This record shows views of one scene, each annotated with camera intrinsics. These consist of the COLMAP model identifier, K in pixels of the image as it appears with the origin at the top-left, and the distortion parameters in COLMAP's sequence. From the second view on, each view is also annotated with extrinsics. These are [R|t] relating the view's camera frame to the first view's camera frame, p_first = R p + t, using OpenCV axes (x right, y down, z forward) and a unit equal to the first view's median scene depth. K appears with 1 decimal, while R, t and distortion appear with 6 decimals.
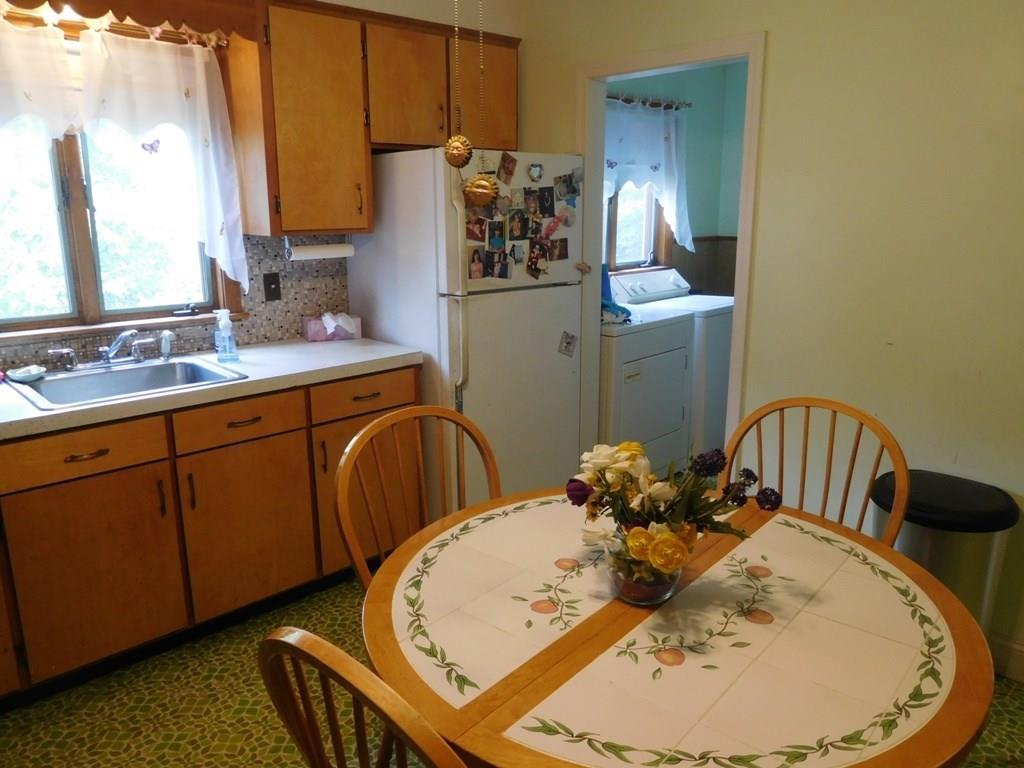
lens RADIAL K [[767.1, 0, 509.9], [0, 767.1, 380.8], [0, 0, 1]] dist [-0.008730, -0.005205]
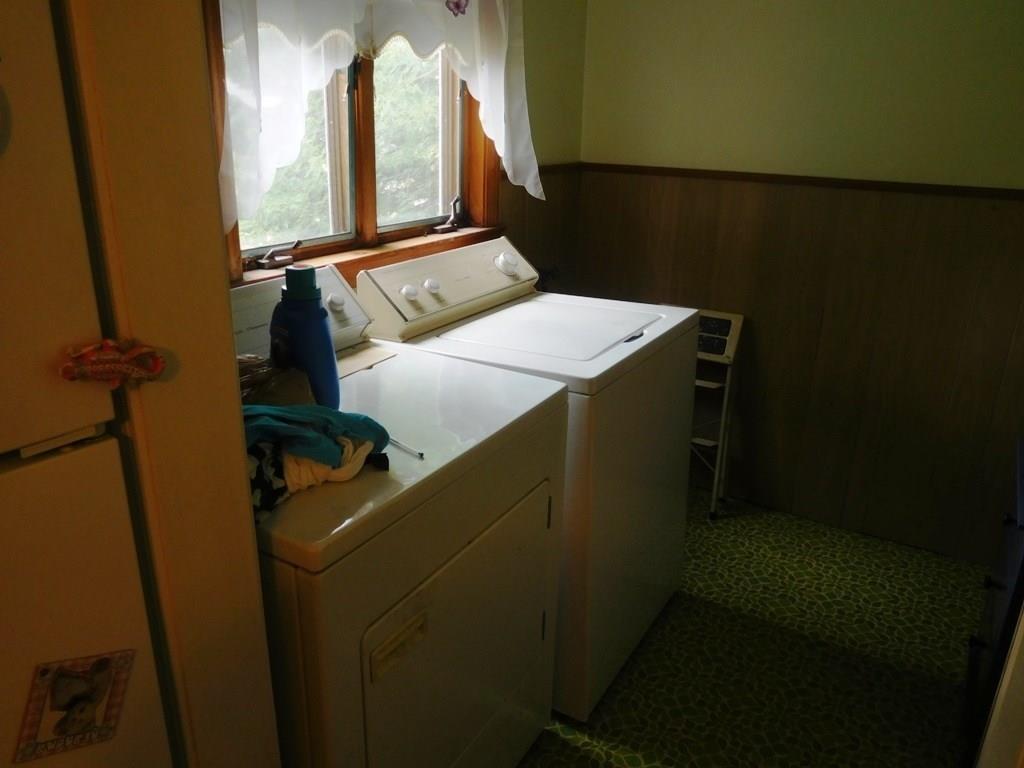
lens RADIAL K [[767.1, 0, 511.3], [0, 767.1, 383.3], [0, 0, 1]] dist [-0.008730, -0.005205]
pose [[0.972580, -0.052639, 0.226535, 0.108695], [0.025545, 0.992334, 0.120913, -0.116194], [-0.231163, -0.111810, 0.966469, 0.543301]]
